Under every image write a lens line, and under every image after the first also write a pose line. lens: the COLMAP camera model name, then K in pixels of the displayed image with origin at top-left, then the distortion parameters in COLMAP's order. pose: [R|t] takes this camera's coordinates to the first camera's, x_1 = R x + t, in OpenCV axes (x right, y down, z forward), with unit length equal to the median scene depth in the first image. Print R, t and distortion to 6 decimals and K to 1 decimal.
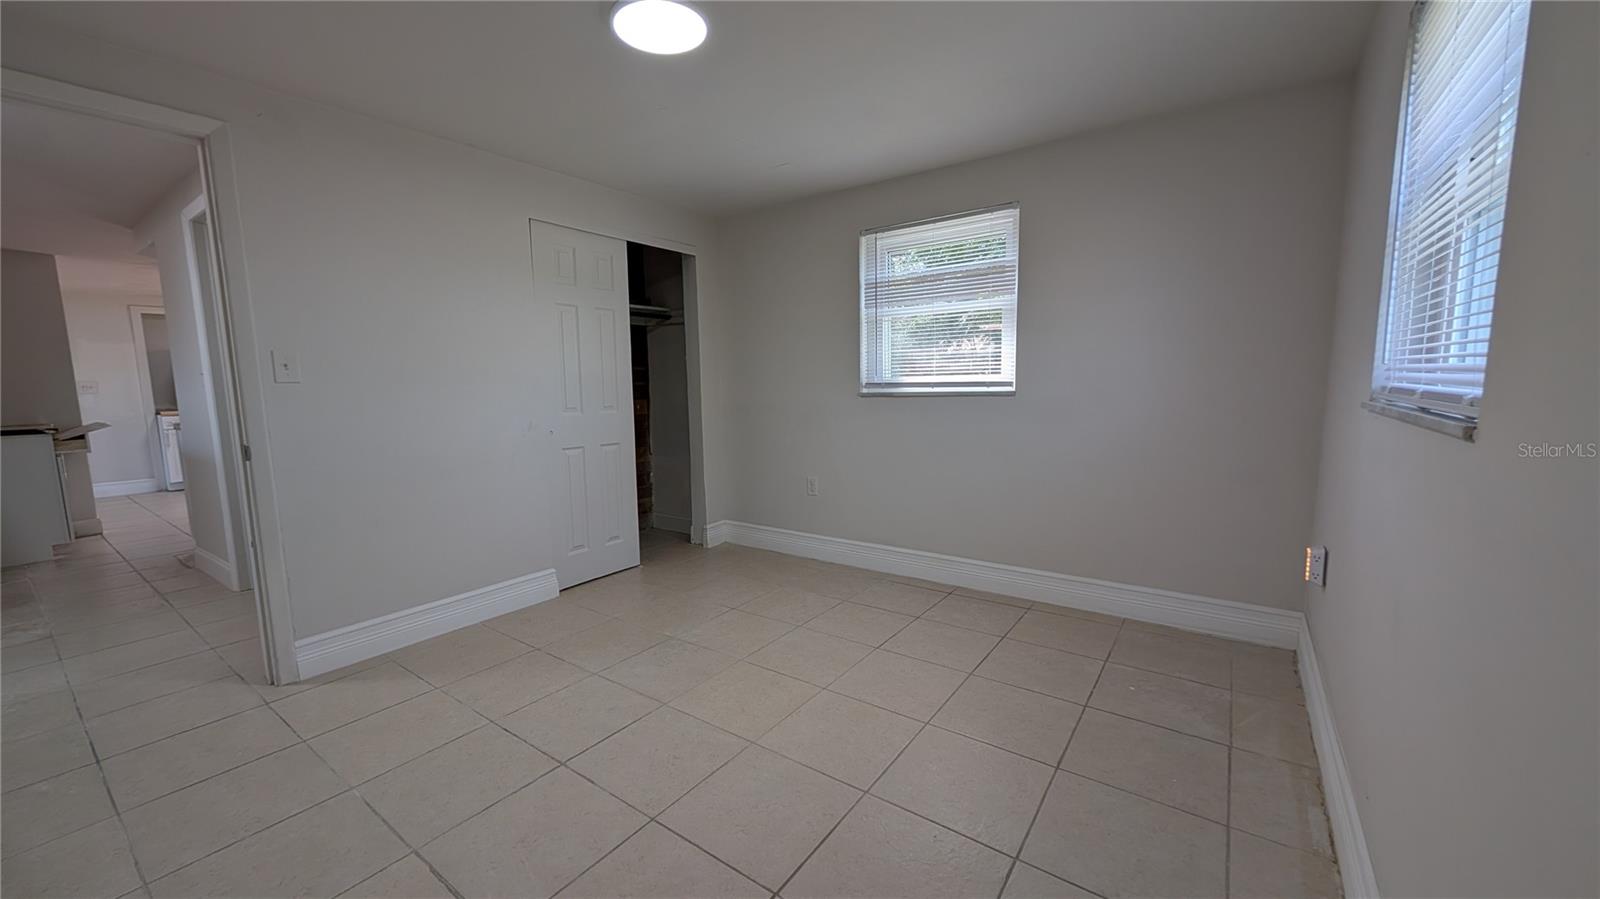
lens RADIAL K [[608.9, 0, 803.9], [0, 608.9, 450.5], [0, 0, 1]] dist [-0.001662, 0.000710]
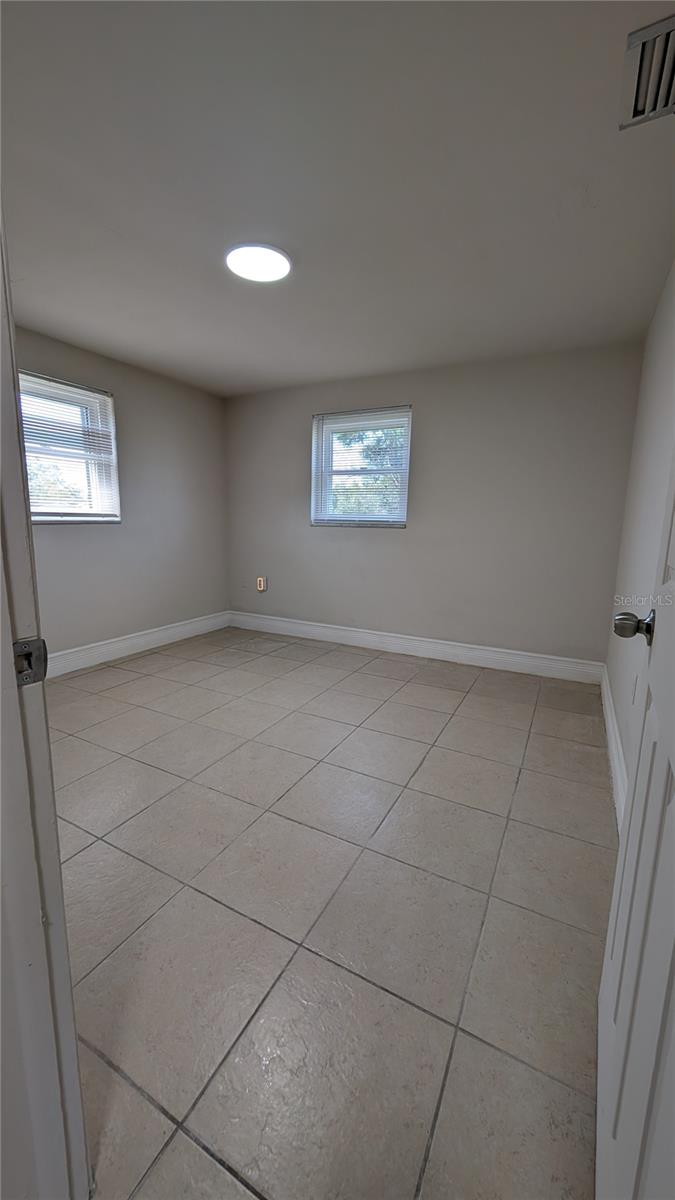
lens RADIAL K [[456.6, 0, 346.5], [0, 456.6, 597.9], [0, 0, 1]] dist [-0.001662, 0.000710]
pose [[-0.168747, -0.147568, 0.974550, -0.888072], [0.096121, 0.981553, 0.165272, -0.042076], [-0.980961, 0.121564, -0.151450, 0.640077]]
